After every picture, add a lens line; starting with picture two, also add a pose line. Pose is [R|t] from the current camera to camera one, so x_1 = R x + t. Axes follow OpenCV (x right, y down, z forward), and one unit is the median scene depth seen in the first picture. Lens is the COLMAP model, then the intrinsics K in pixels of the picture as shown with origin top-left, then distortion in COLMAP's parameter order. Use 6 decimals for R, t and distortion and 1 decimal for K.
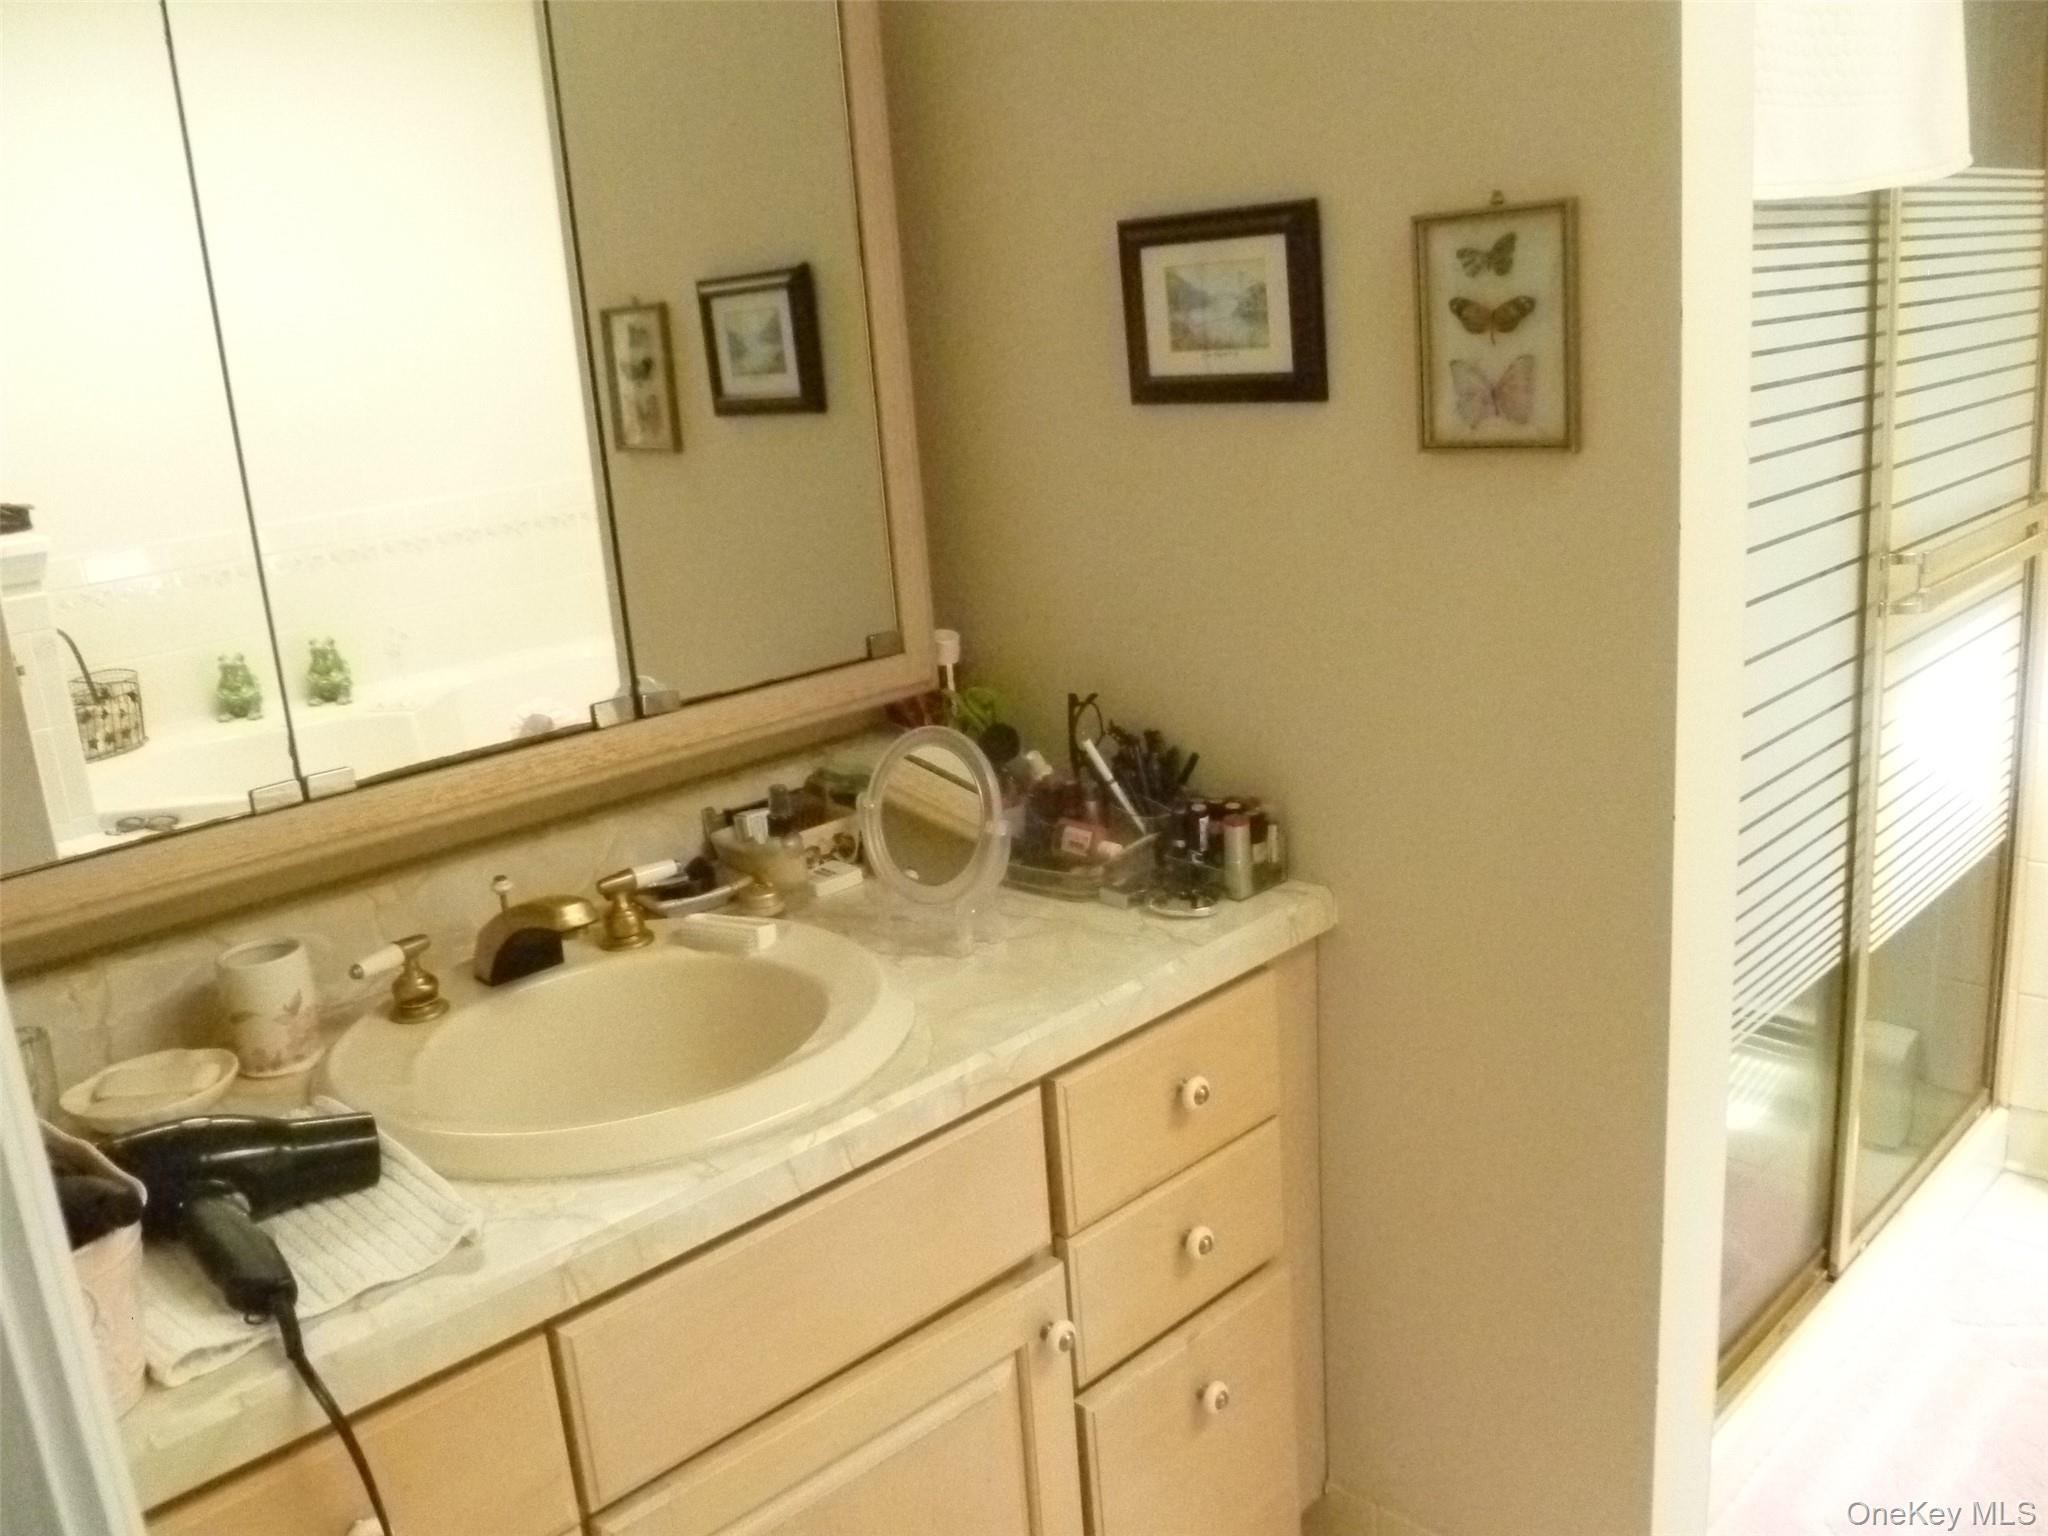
lens RADIAL K [[1724.5, 0, 1020.8], [0, 1724.5, 767.5], [0, 0, 1]] dist [-0.082830, 0.026637]
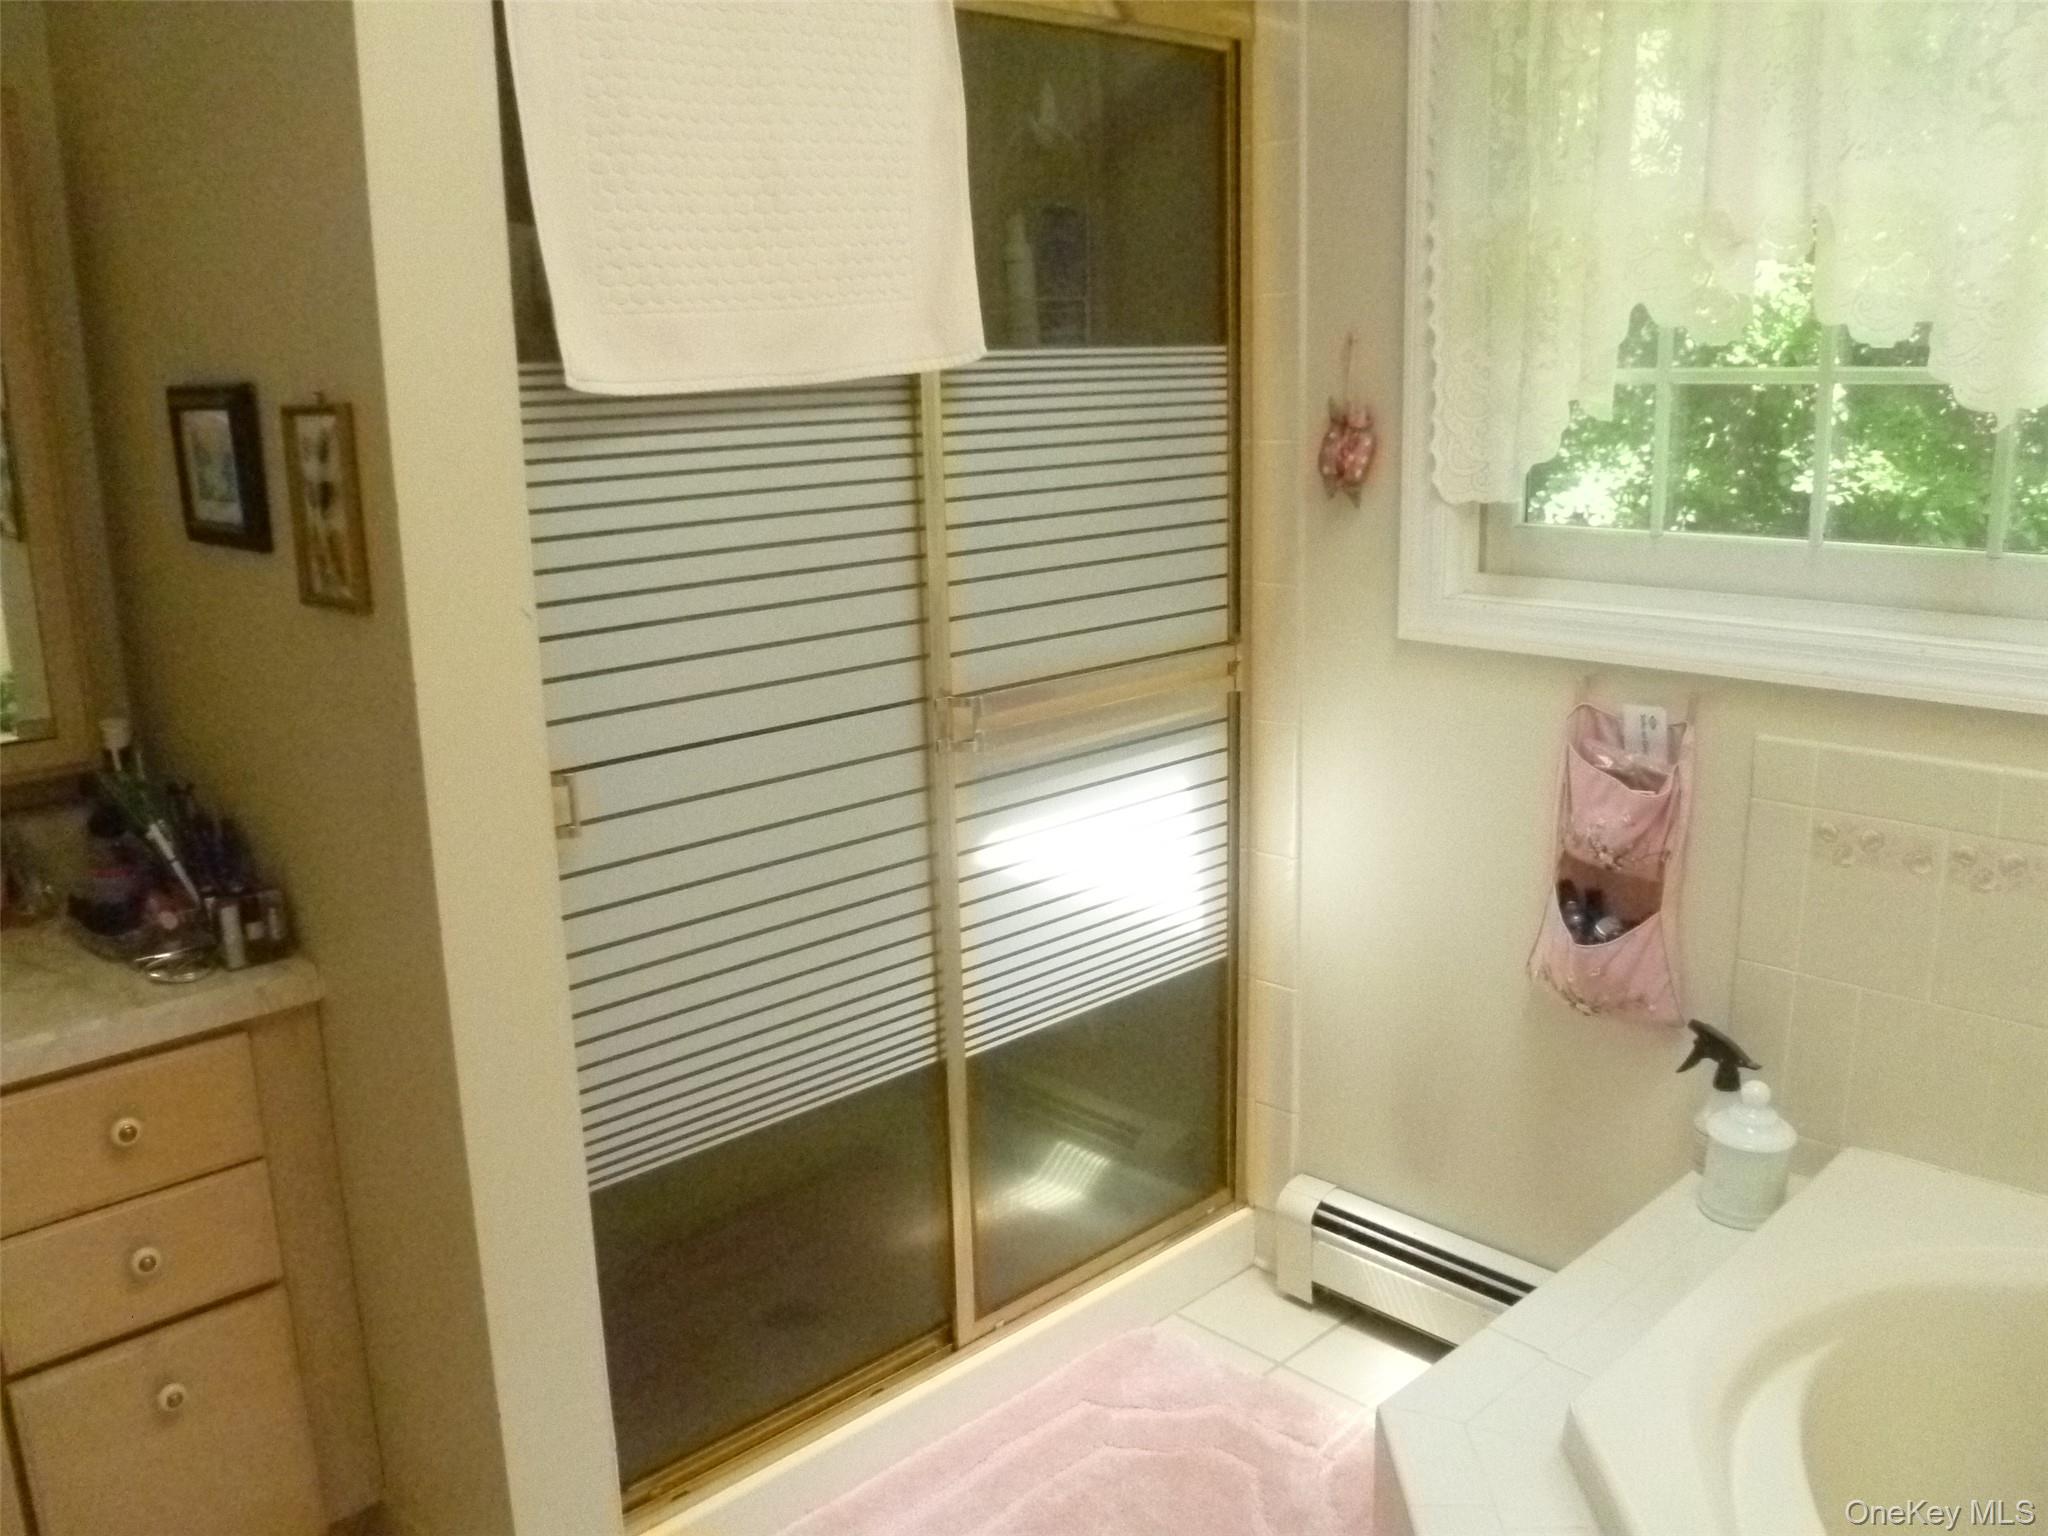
lens RADIAL K [[1724.5, 0, 1026.4], [0, 1724.5, 765.3], [0, 0, 1]] dist [-0.082830, 0.026637]
pose [[0.998223, 0.059306, -0.005740, 0.599953], [-0.059426, 0.997953, -0.023631, -0.060389], [0.004327, 0.023930, 0.999704, -0.134144]]
